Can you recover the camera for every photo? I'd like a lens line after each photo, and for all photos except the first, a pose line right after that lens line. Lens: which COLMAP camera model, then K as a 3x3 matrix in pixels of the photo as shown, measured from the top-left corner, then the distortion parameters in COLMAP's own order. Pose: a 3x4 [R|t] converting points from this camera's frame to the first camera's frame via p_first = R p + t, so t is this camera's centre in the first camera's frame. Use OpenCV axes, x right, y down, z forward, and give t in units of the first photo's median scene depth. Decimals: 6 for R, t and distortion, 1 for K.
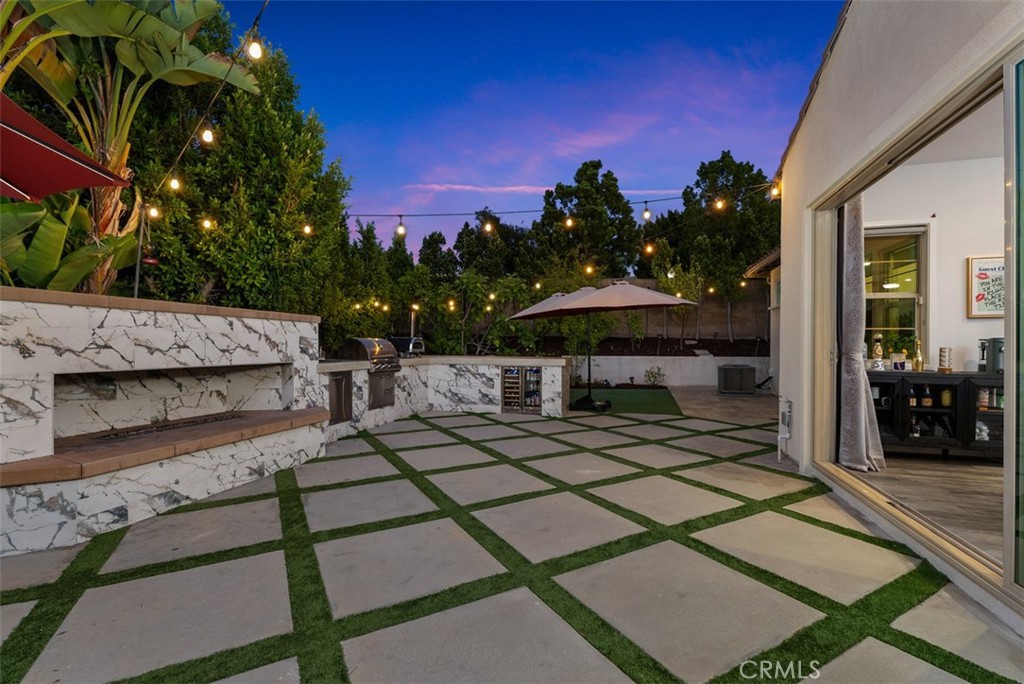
lens RADIAL K [[459.1, 0, 508.9], [0, 459.1, 348.7], [0, 0, 1]] dist [0.001782, 0.000127]
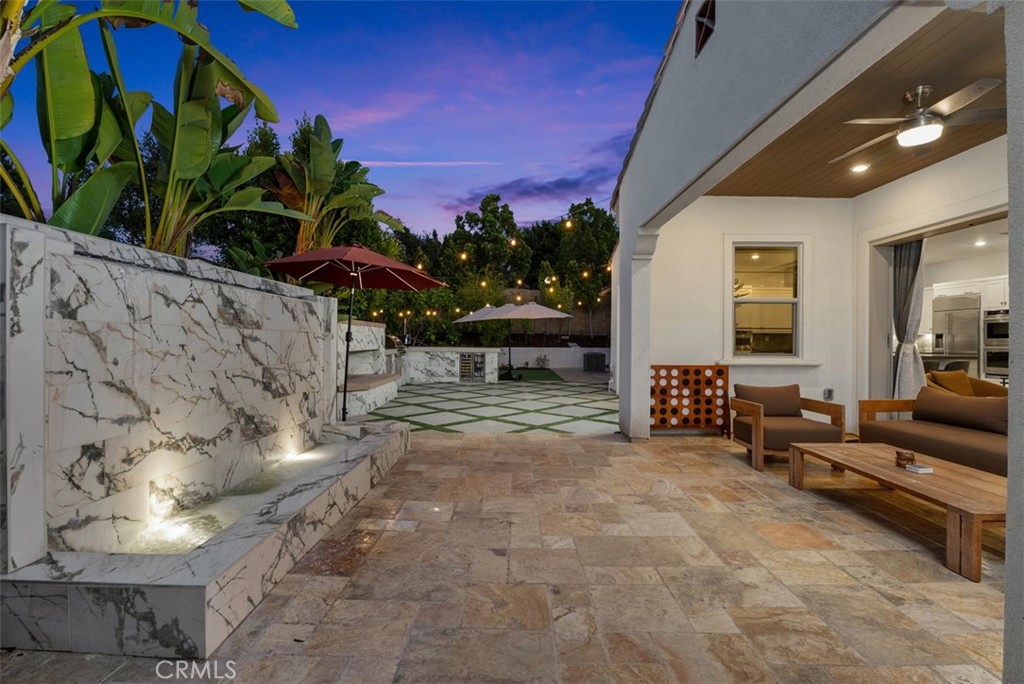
lens RADIAL K [[476.1, 0, 512.0], [0, 476.1, 342.0], [0, 0, 1]] dist [-0.010234, -0.000096]
pose [[0.960736, 0.001965, 0.277456, -0.306964], [-0.002142, 0.999998, 0.000336, -0.000397], [-0.277455, -0.000917, 0.960738, -0.656530]]
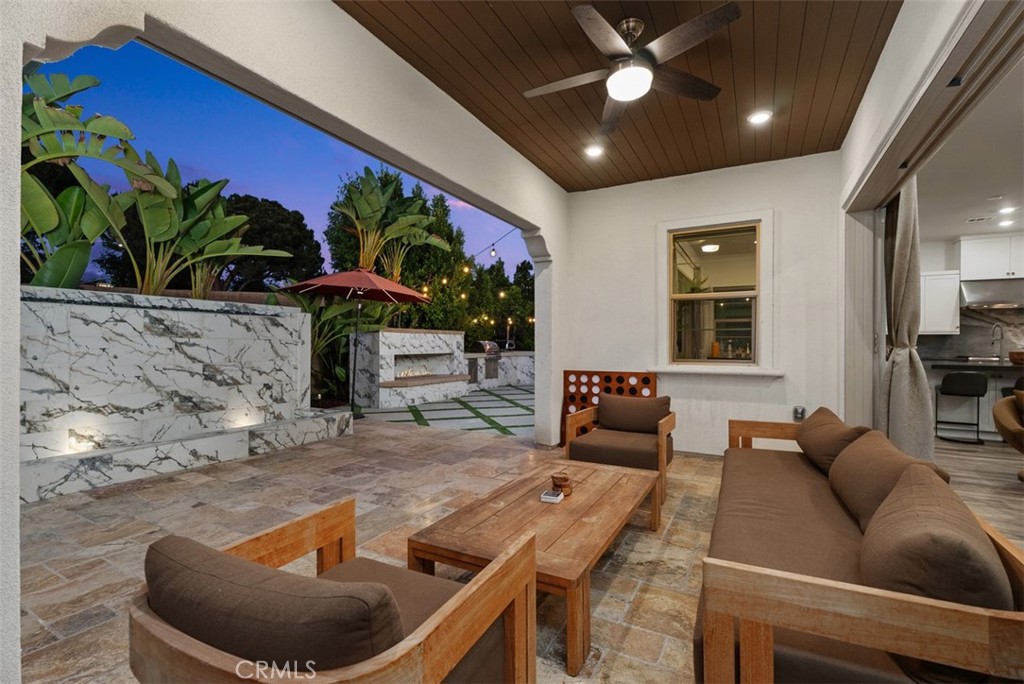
lens RADIAL K [[459.1, 0, 508.9], [0, 459.1, 348.7], [0, 0, 1]] dist [0.001782, 0.000127]
pose [[0.977894, 0.000937, -0.209099, 0.155359], [-0.000153, 0.999993, 0.003766, 0.000483], [0.209101, -0.003651, 0.977887, -0.691163]]
